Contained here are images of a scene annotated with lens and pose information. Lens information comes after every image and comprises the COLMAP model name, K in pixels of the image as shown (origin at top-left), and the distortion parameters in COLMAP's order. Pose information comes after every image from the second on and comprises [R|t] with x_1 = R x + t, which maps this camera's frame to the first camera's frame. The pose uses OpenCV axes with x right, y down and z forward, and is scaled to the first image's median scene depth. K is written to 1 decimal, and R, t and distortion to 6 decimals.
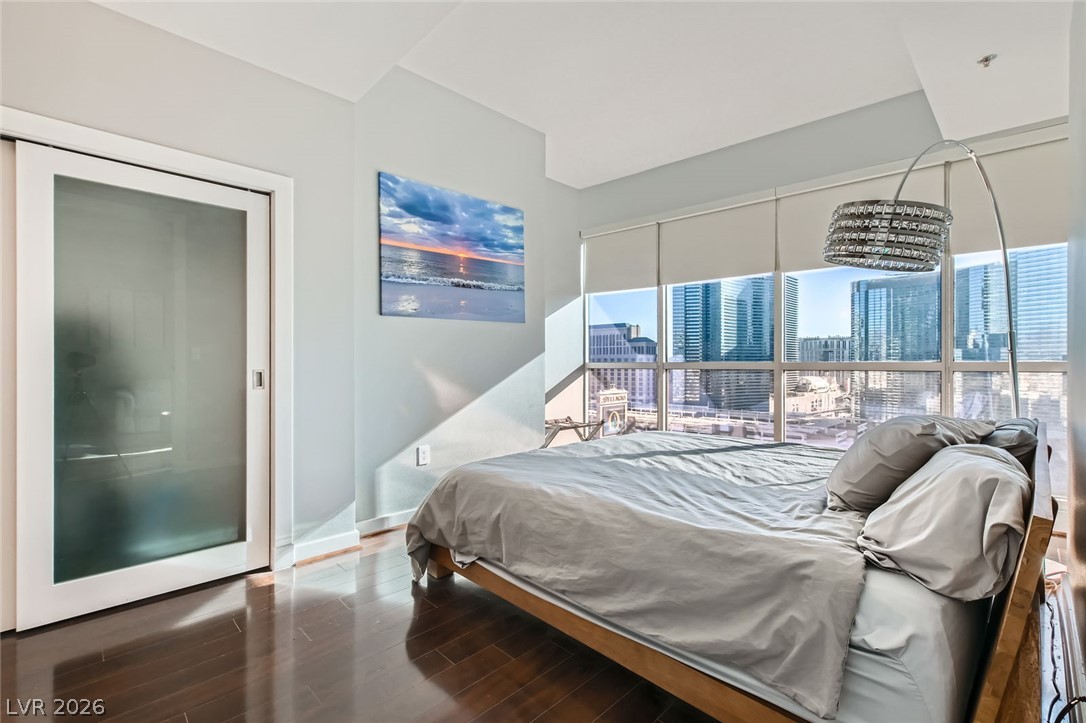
lens RADIAL K [[473.8, 0, 547.0], [0, 473.8, 363.7], [0, 0, 1]] dist [0.000990, -0.000682]
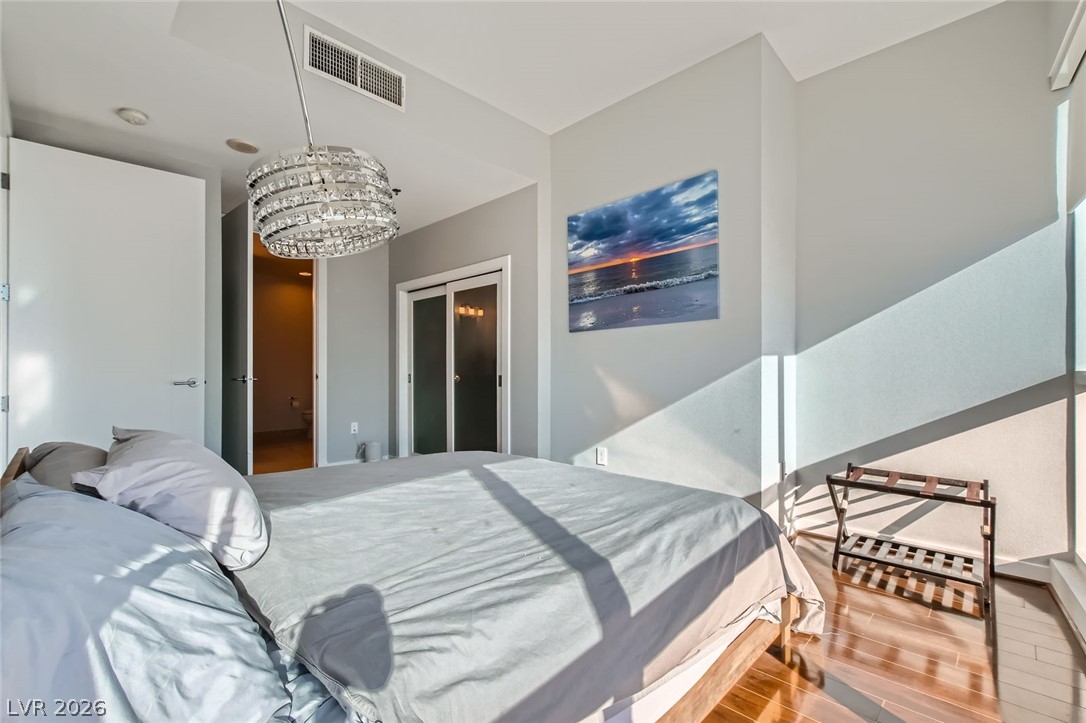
lens RADIAL K [[473.8, 0, 547.0], [0, 473.8, 363.7], [0, 0, 1]] dist [0.000990, -0.000682]
pose [[0.021366, -0.005012, -0.999759, 0.780187], [-0.004308, 0.999978, -0.005105, -0.012000], [0.999762, 0.004416, 0.021344, 0.805491]]
